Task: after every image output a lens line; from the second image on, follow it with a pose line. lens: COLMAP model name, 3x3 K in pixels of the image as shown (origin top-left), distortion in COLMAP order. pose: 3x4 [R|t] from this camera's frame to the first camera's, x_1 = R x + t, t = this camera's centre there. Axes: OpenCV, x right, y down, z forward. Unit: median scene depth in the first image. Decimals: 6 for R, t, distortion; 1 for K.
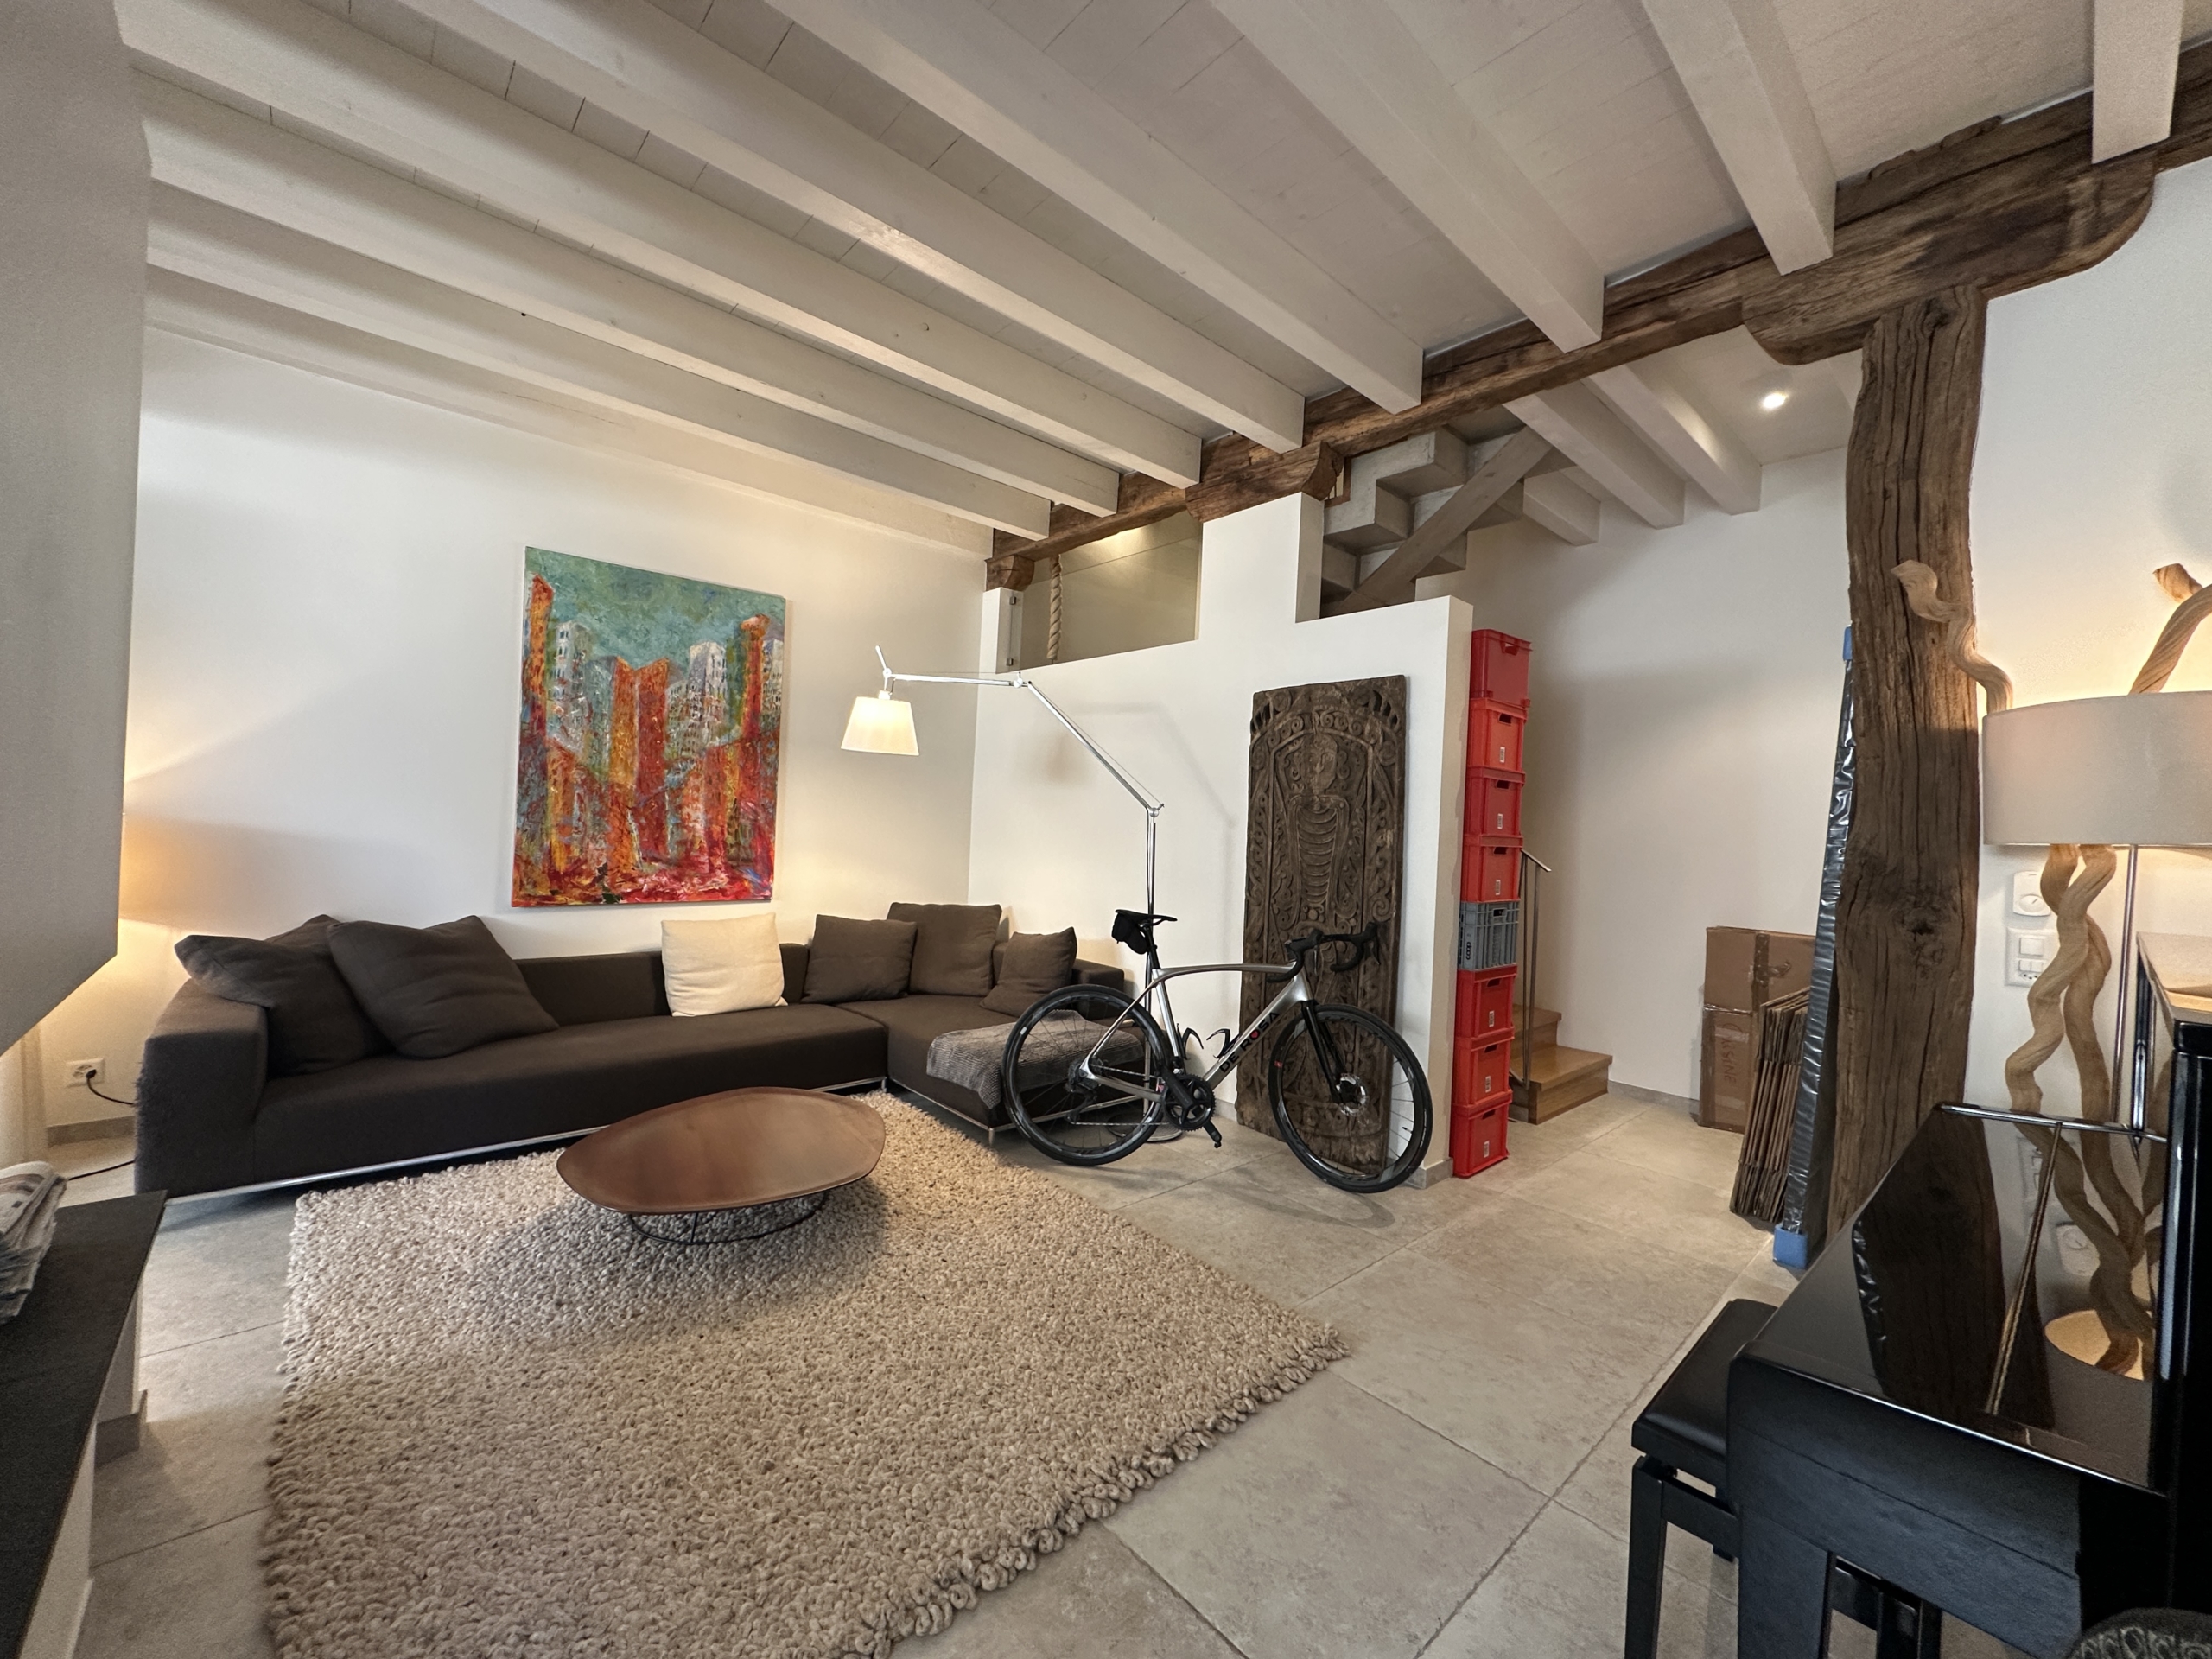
lens RADIAL K [[881.3, 0, 1106.1], [0, 881.3, 822.2], [0, 0, 1]] dist [-0.001638, 0.000005]
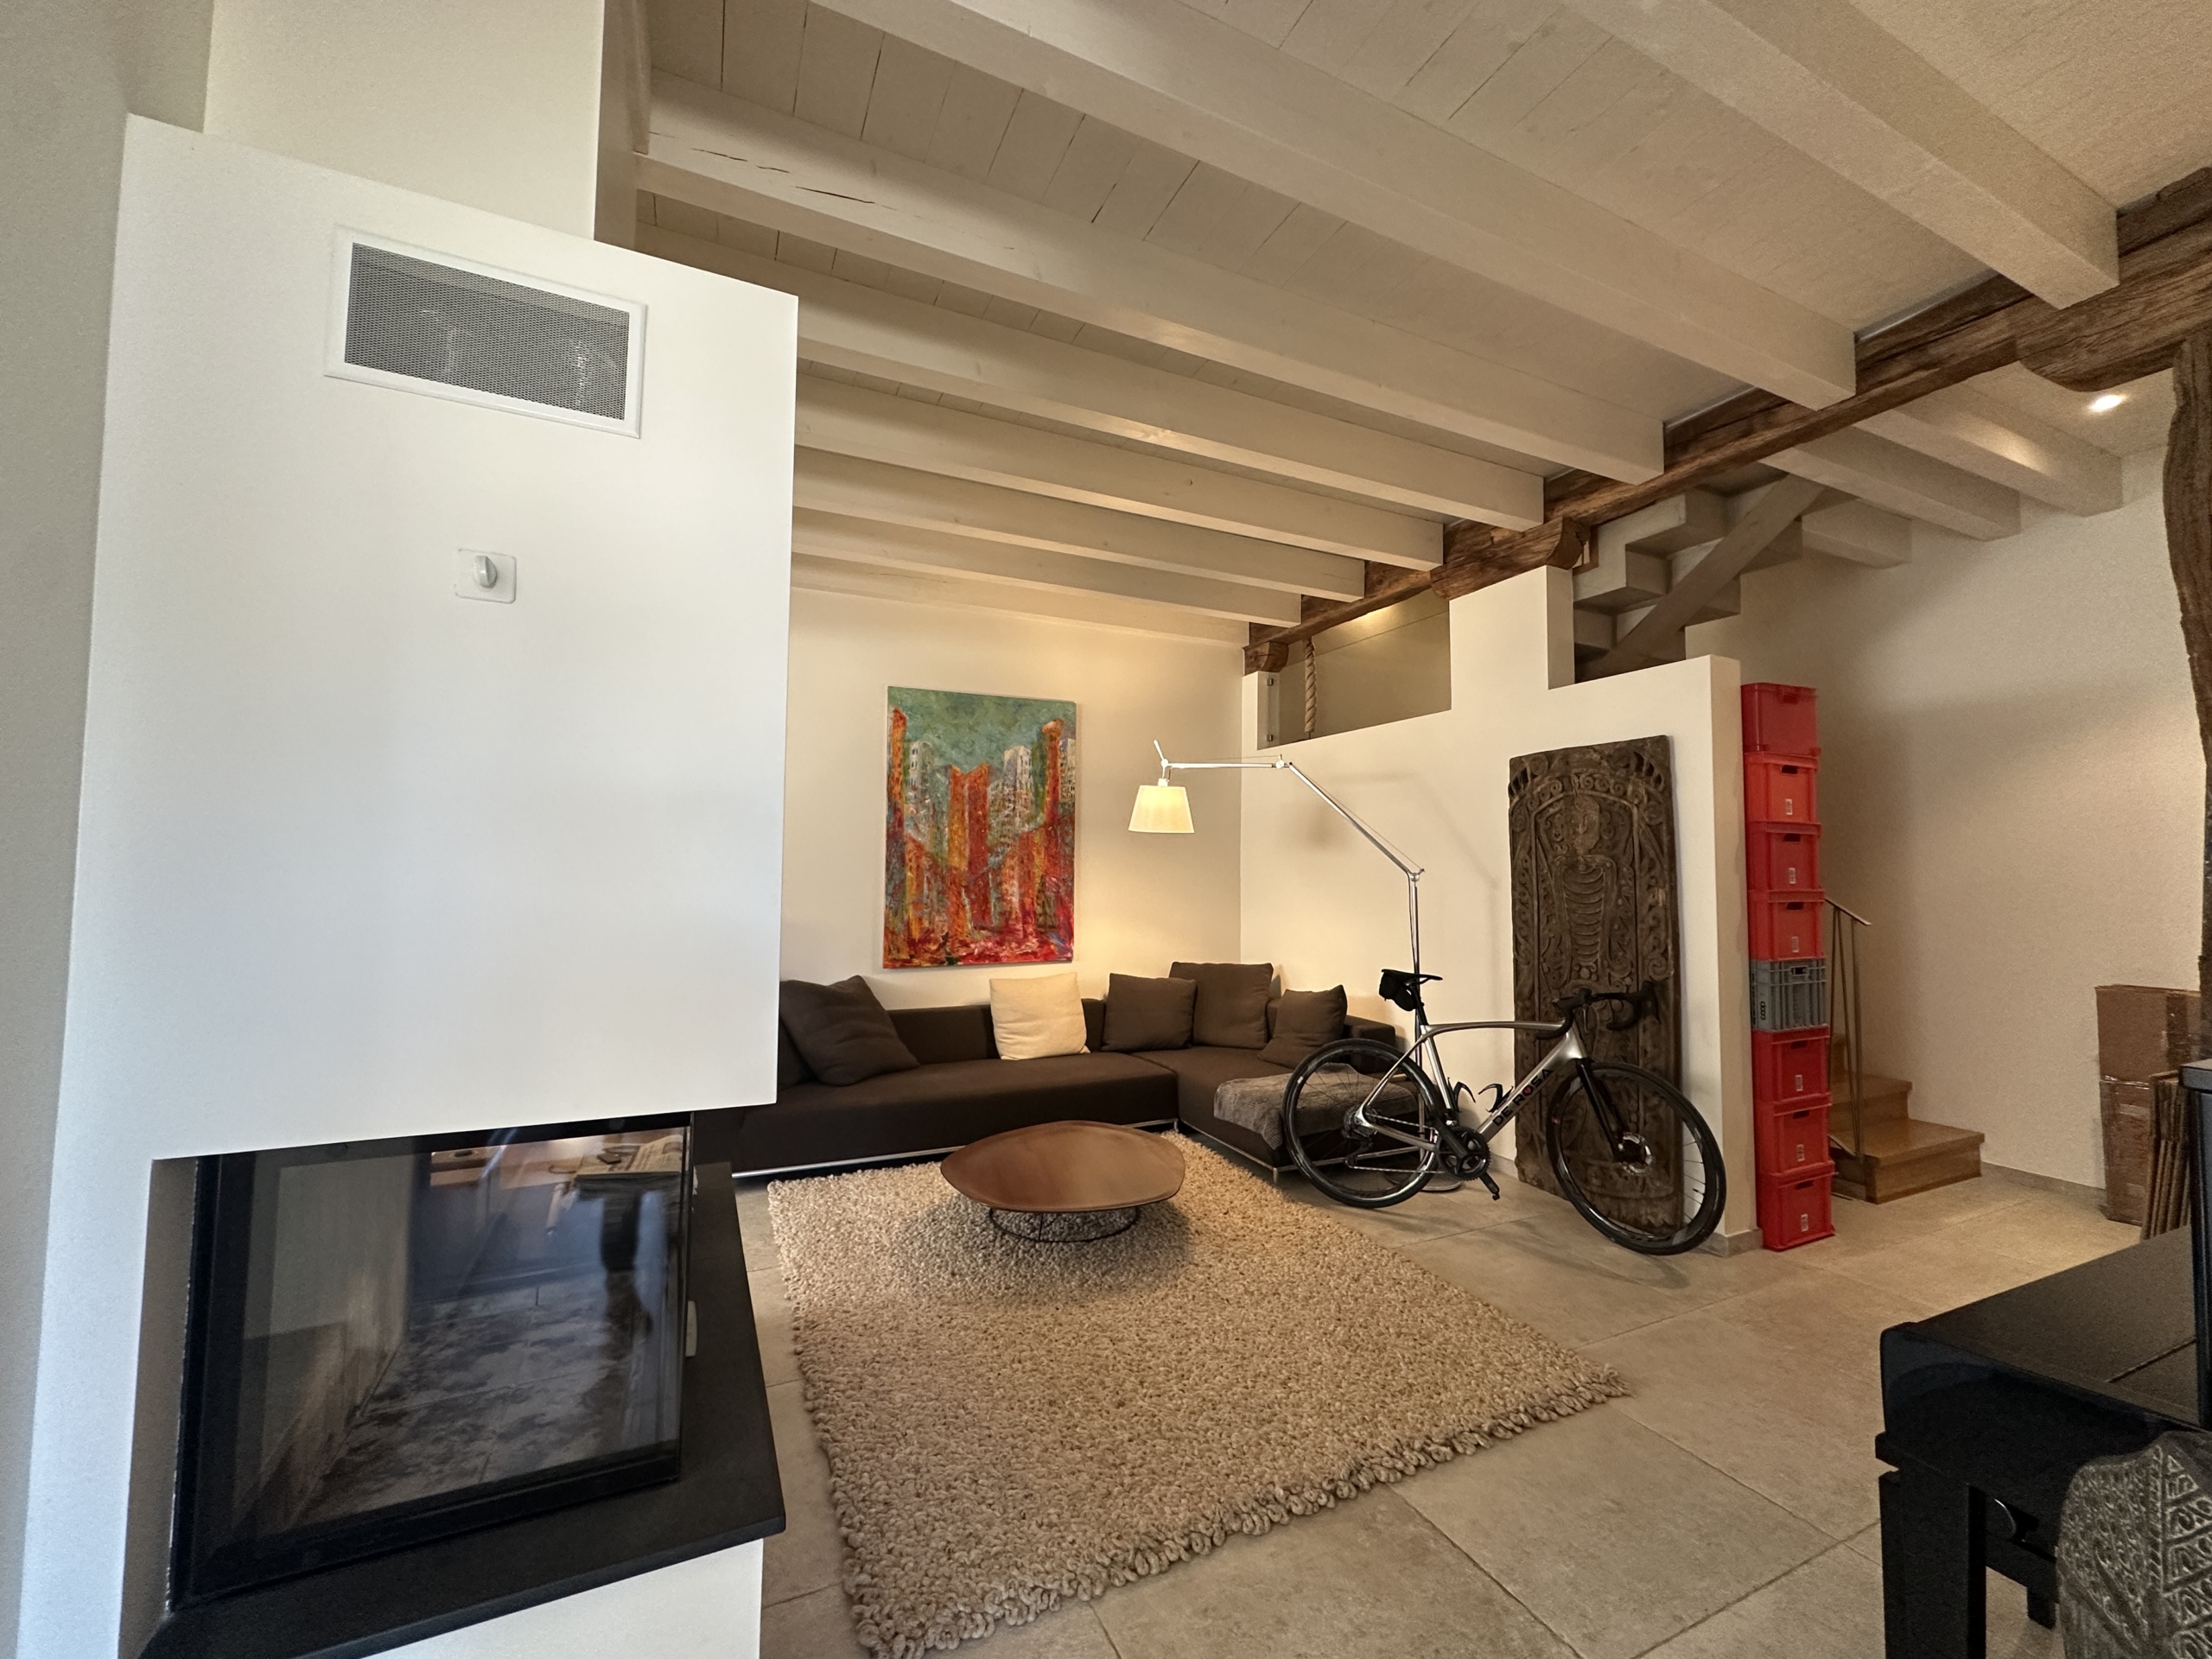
lens RADIAL K [[881.3, 0, 1106.1], [0, 881.3, 822.2], [0, 0, 1]] dist [-0.001638, 0.000005]
pose [[0.956250, -0.051588, -0.287965, 0.008700], [0.033836, 0.997226, -0.066292, -0.021706], [0.290586, 0.053648, 0.955344, -0.150317]]
